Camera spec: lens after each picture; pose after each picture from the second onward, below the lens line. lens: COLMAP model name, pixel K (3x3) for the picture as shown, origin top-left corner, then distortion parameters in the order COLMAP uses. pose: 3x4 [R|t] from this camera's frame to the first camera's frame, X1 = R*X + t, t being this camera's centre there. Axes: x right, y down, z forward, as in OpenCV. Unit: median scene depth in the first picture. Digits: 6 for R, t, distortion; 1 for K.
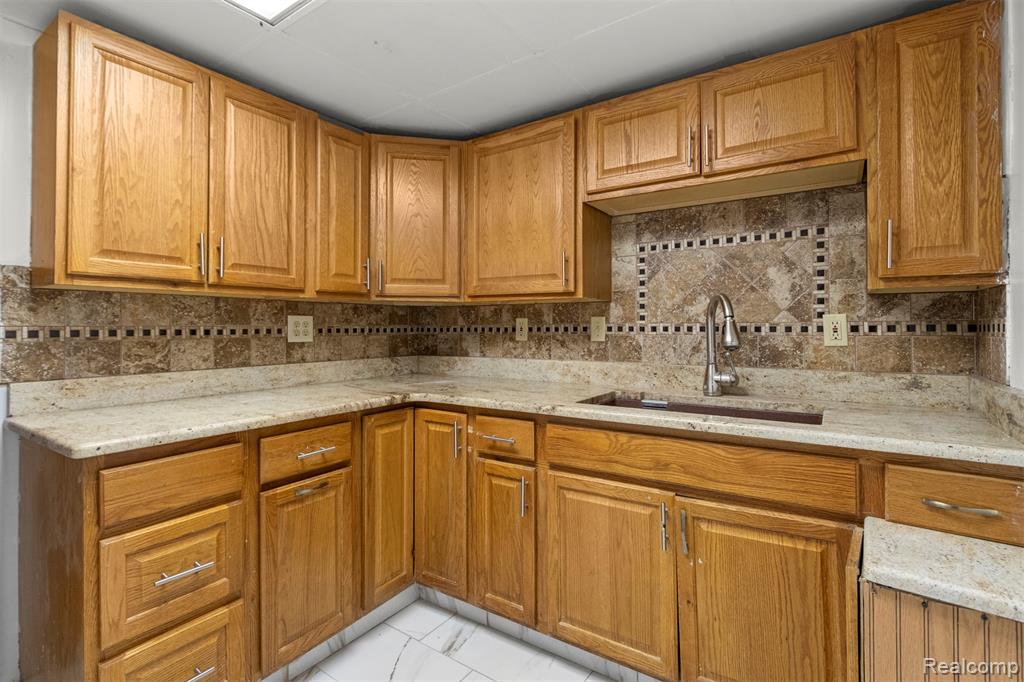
lens RADIAL K [[481.5, 0, 508.3], [0, 481.5, 332.0], [0, 0, 1]] dist [0.000635, 0.000223]
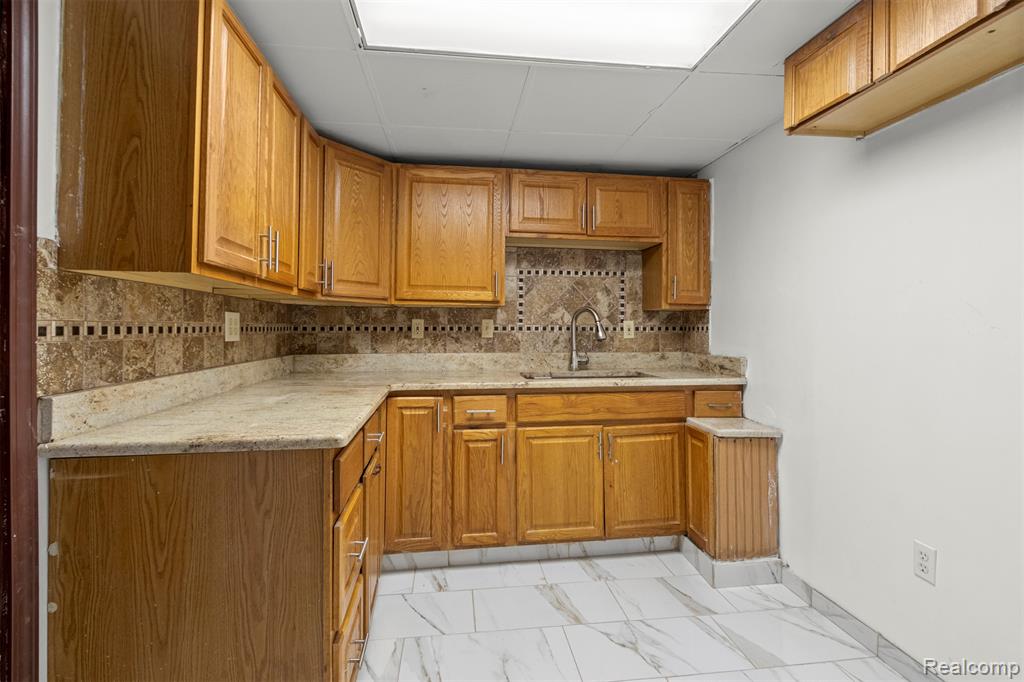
lens RADIAL K [[471.7, 0, 505.2], [0, 471.7, 333.2], [0, 0, 1]] dist [0.001017, 0.000094]
pose [[0.746997, -0.001906, 0.664825, -0.770199], [0.001323, 0.999998, 0.001381, 0.006140], [-0.664826, -0.000152, 0.746998, -0.010008]]
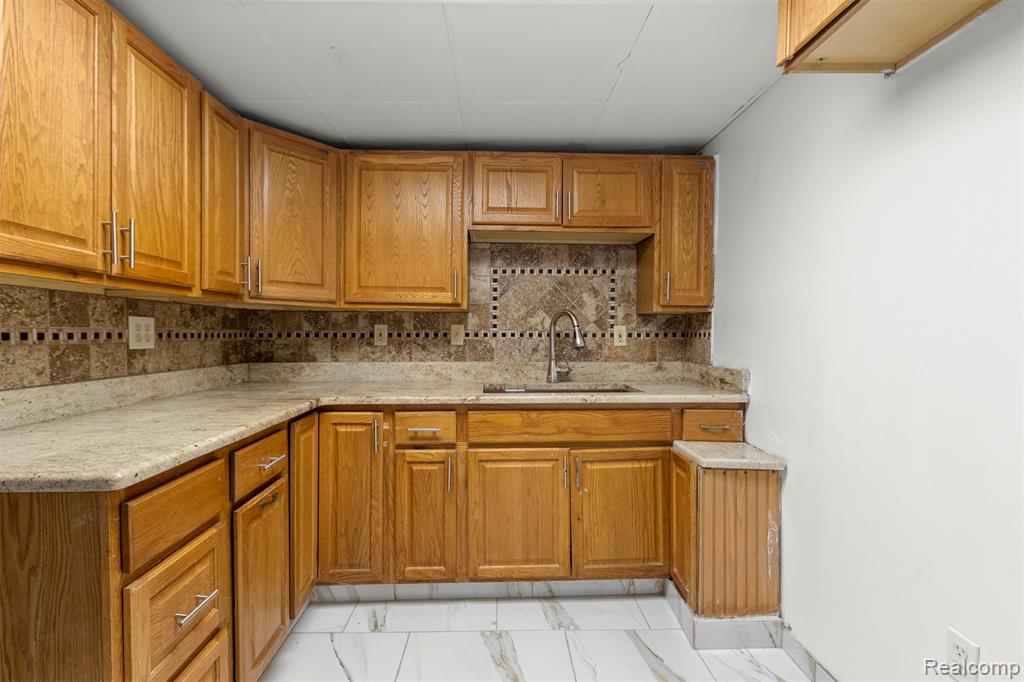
lens RADIAL K [[465.6, 0, 501.9], [0, 465.6, 353.6], [0, 0, 1]] dist [0.000180, -0.000828]
pose [[0.810682, -0.018968, 0.585180, -0.480989], [0.000665, 0.999504, 0.031477, 0.005120], [-0.585487, -0.025128, 0.810293, -0.006434]]
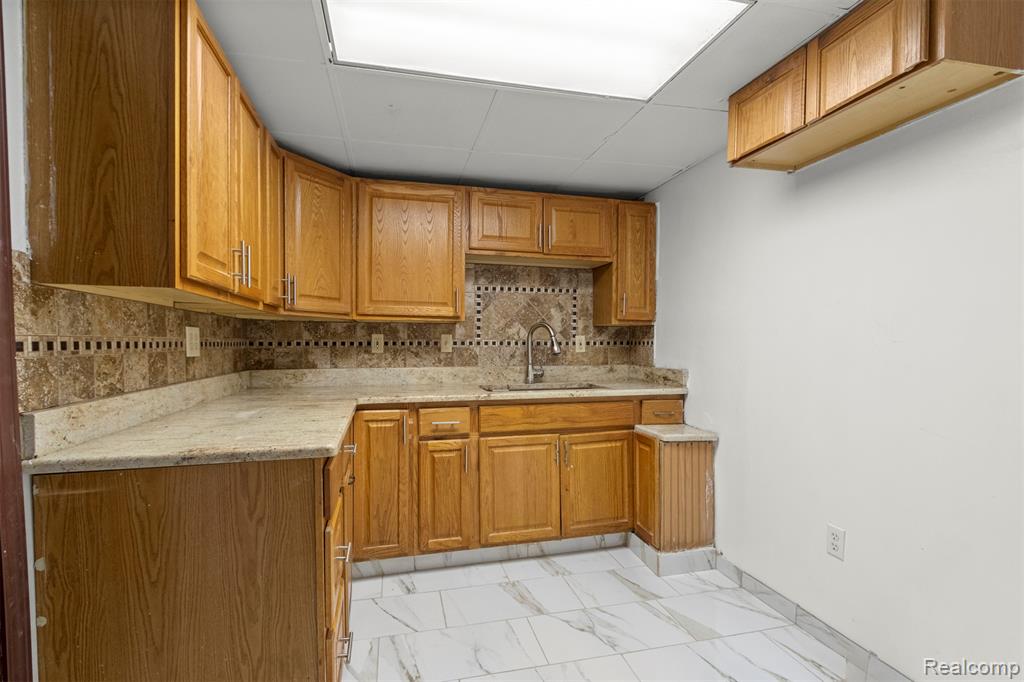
lens RADIAL K [[468.6, 0, 498.1], [0, 468.6, 366.4], [0, 0, 1]] dist [0.001378, -0.000025]
pose [[0.671547, -0.032868, 0.740233, -0.839873], [0.004092, 0.999165, 0.040653, 0.007069], [-0.740951, -0.024271, 0.671121, -0.005588]]
